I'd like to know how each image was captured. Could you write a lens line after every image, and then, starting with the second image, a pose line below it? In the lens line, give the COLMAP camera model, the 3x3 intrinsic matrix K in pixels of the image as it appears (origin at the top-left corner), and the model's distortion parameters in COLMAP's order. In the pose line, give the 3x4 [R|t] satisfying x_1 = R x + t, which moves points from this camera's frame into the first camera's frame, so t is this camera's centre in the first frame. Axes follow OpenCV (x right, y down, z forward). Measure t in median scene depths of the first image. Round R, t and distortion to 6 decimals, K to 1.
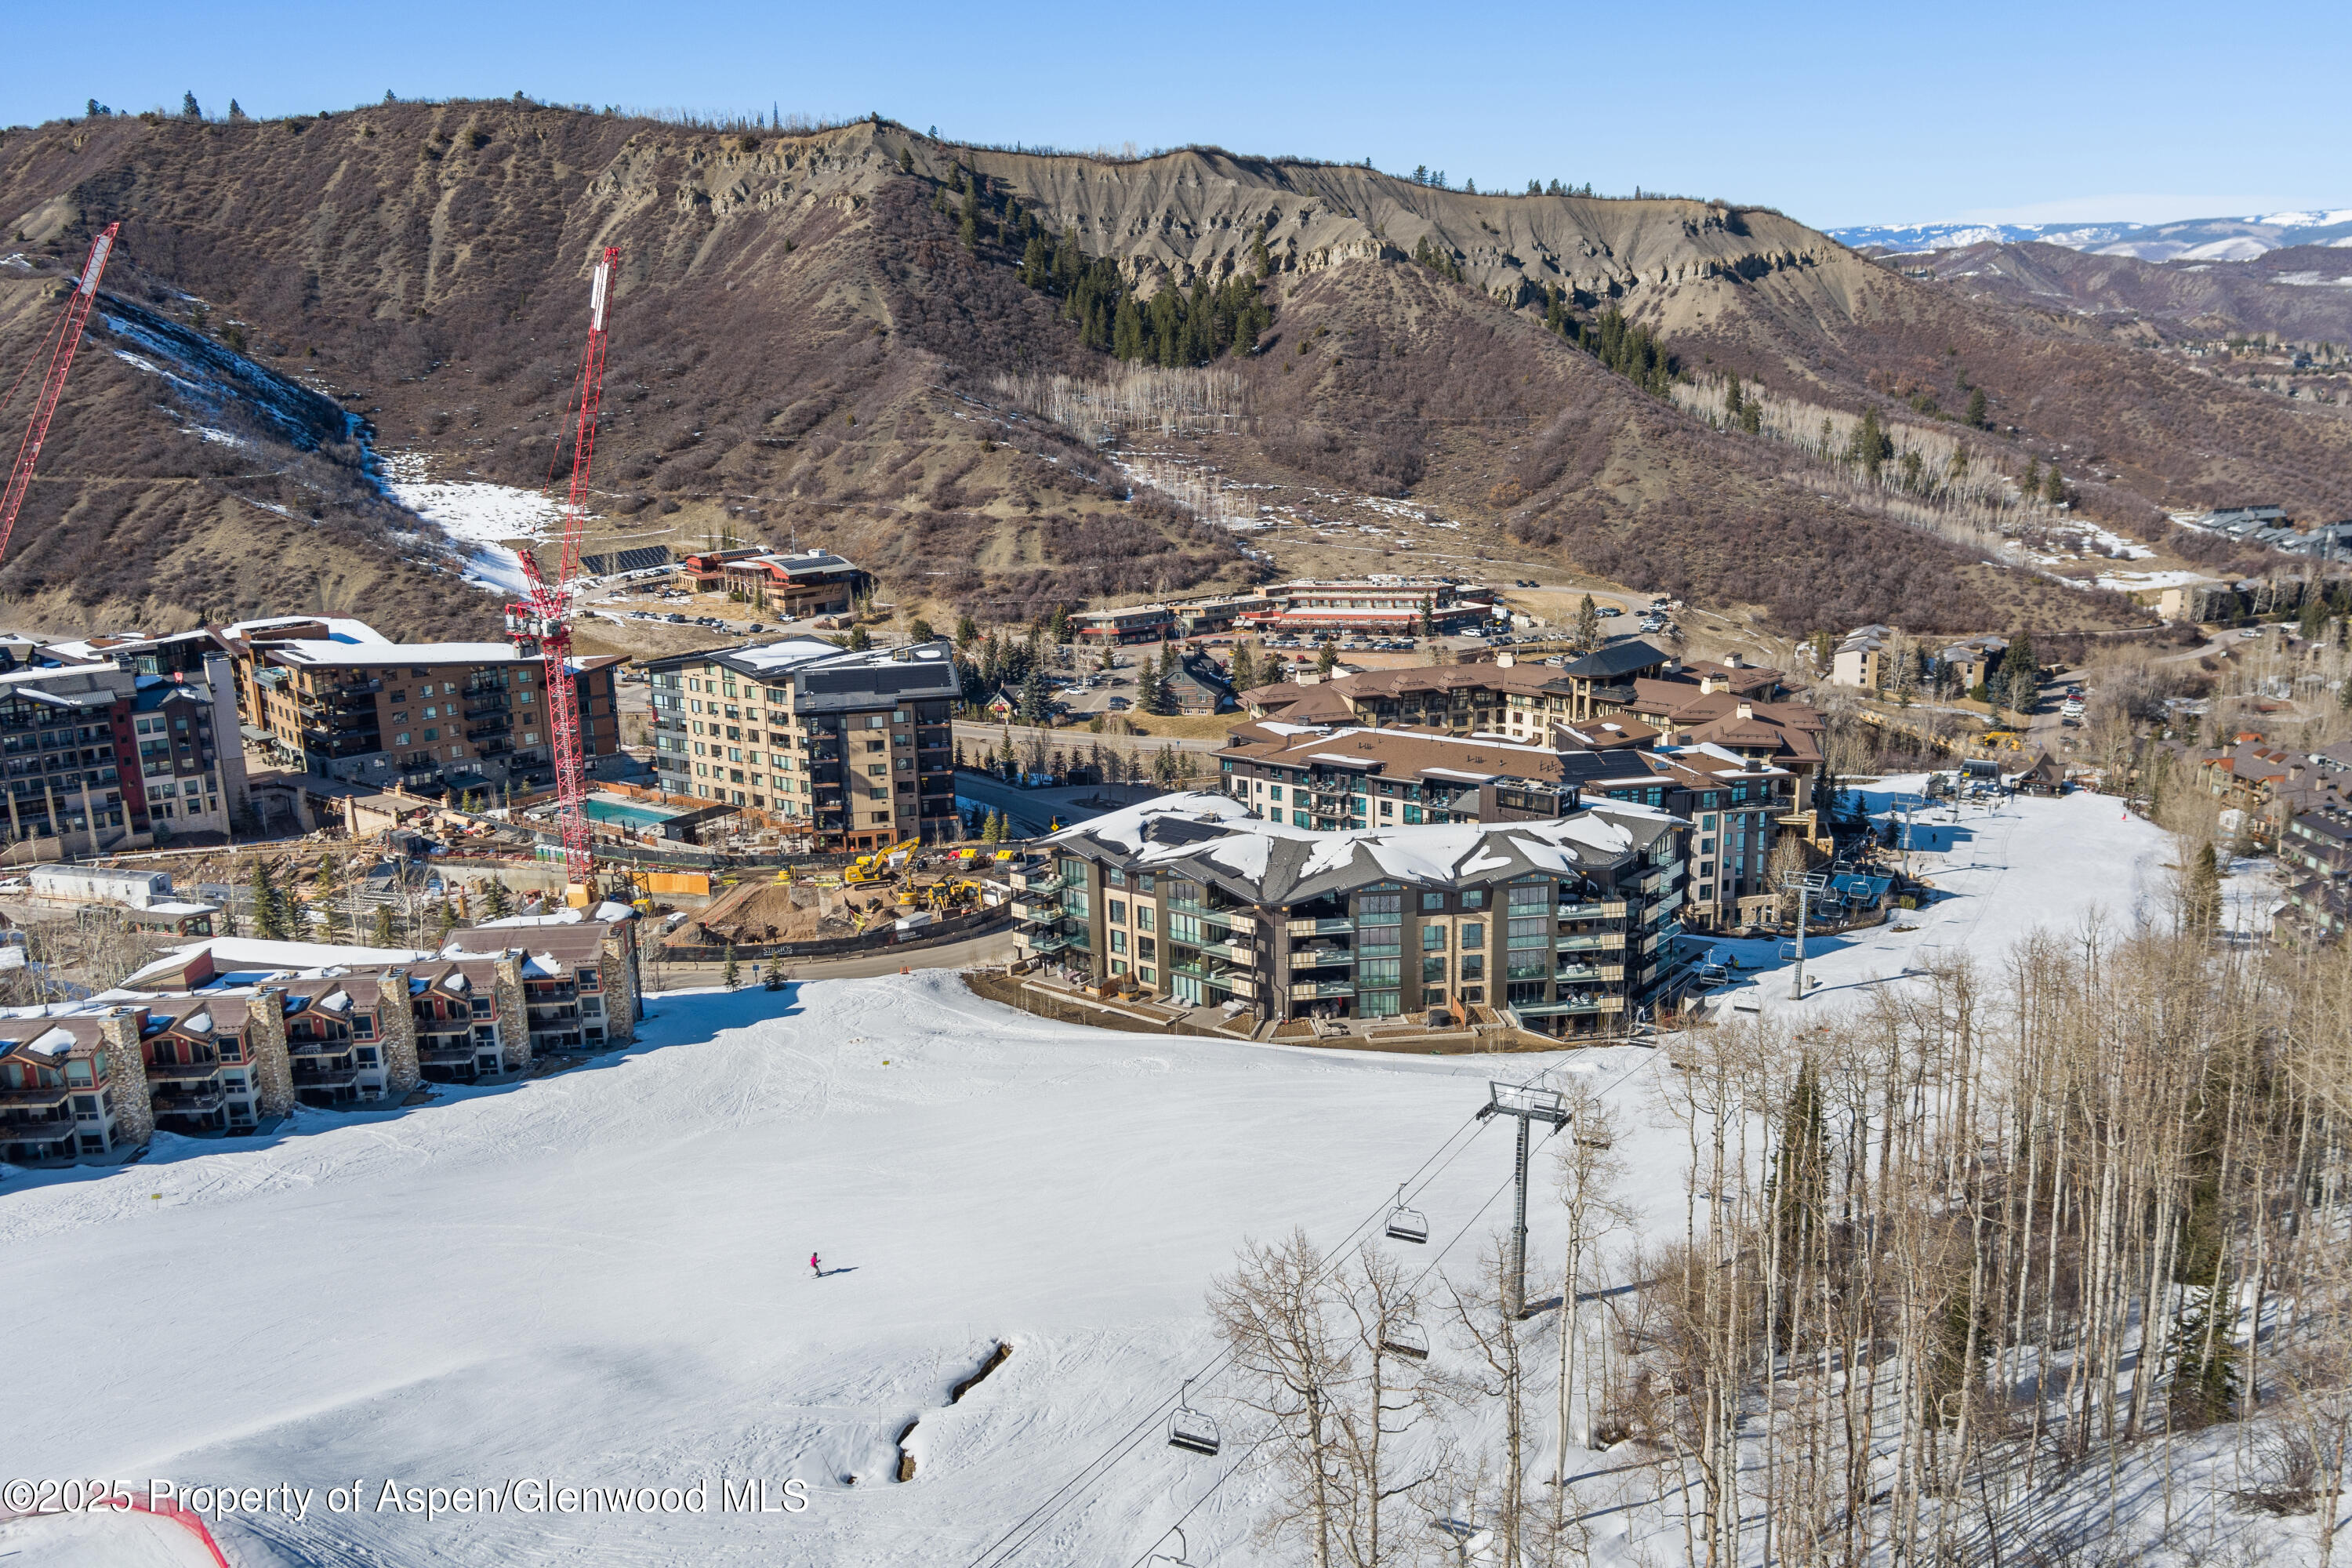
lens RADIAL K [[1884.3, 0, 1182.6], [0, 1884.3, 777.5], [0, 0, 1]] dist [-0.084662, 0.037241]
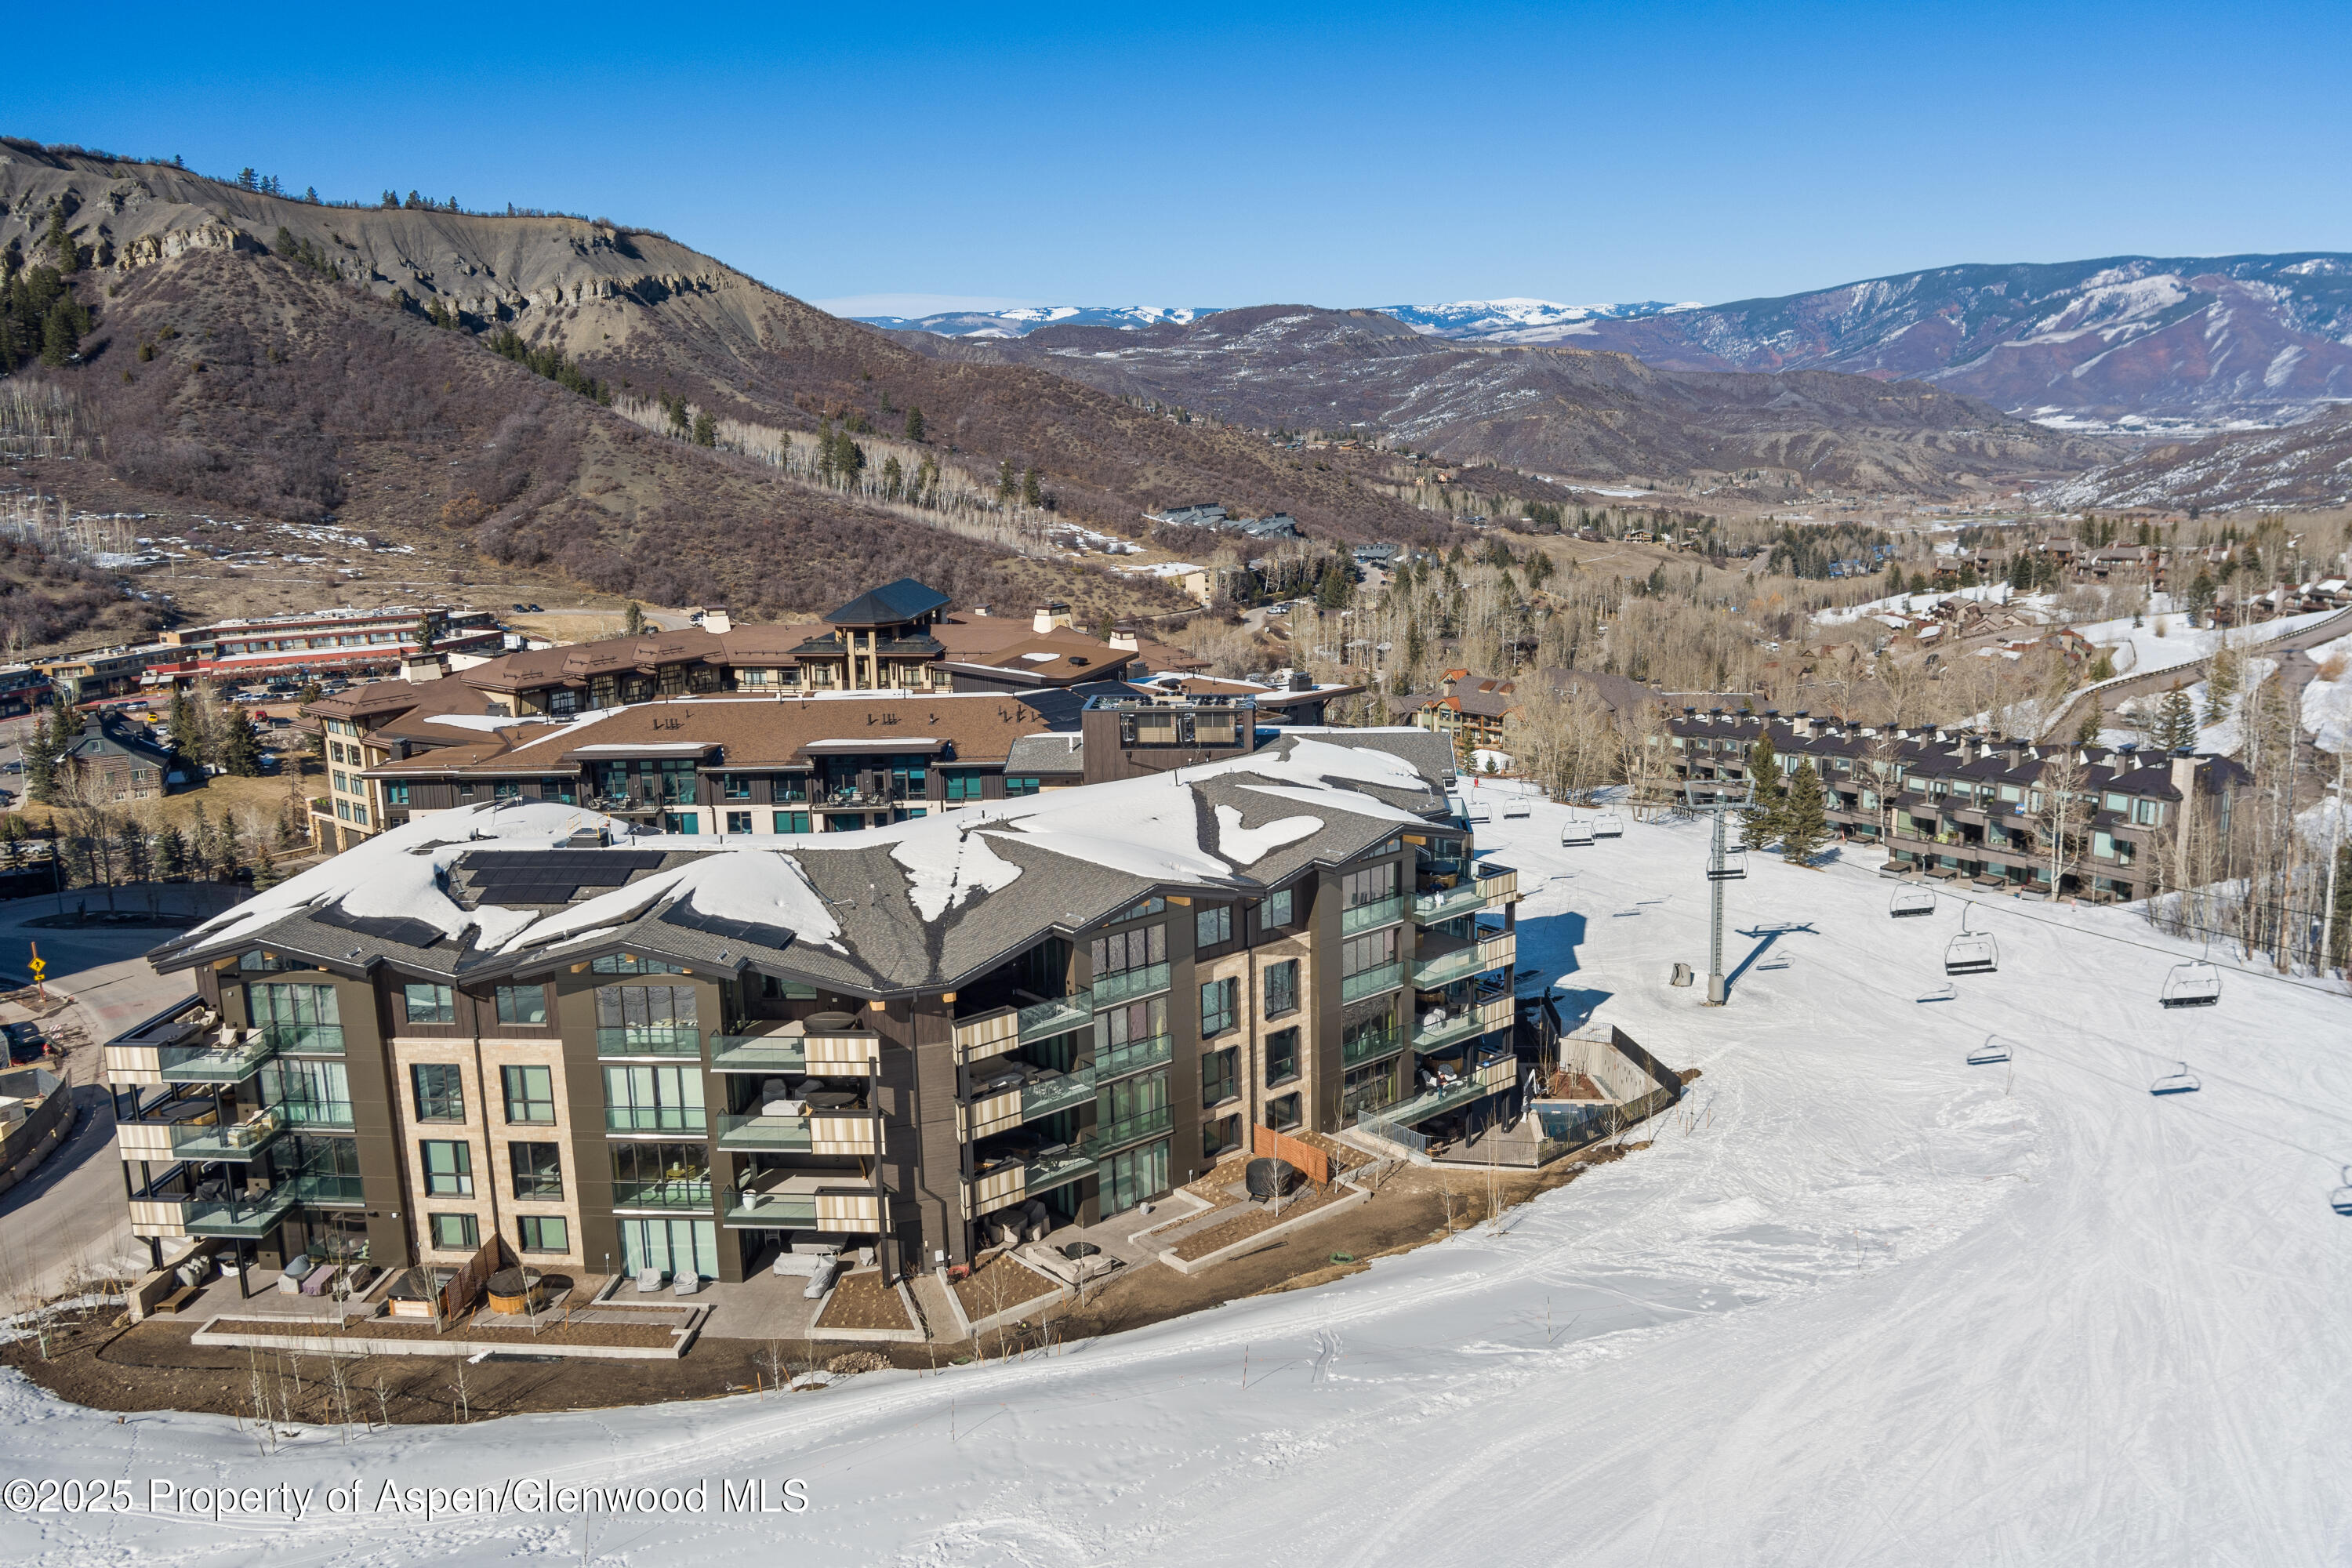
lens RADIAL K [[1884.3, 0, 1174.5], [0, 1884.3, 788.6], [0, 0, 1]] dist [-0.084662, 0.037241]
pose [[0.821979, -0.113177, 0.558159, -0.040729], [0.137028, 0.990567, -0.000940, 0.010487], [-0.552787, 0.077255, 0.829733, 0.205644]]
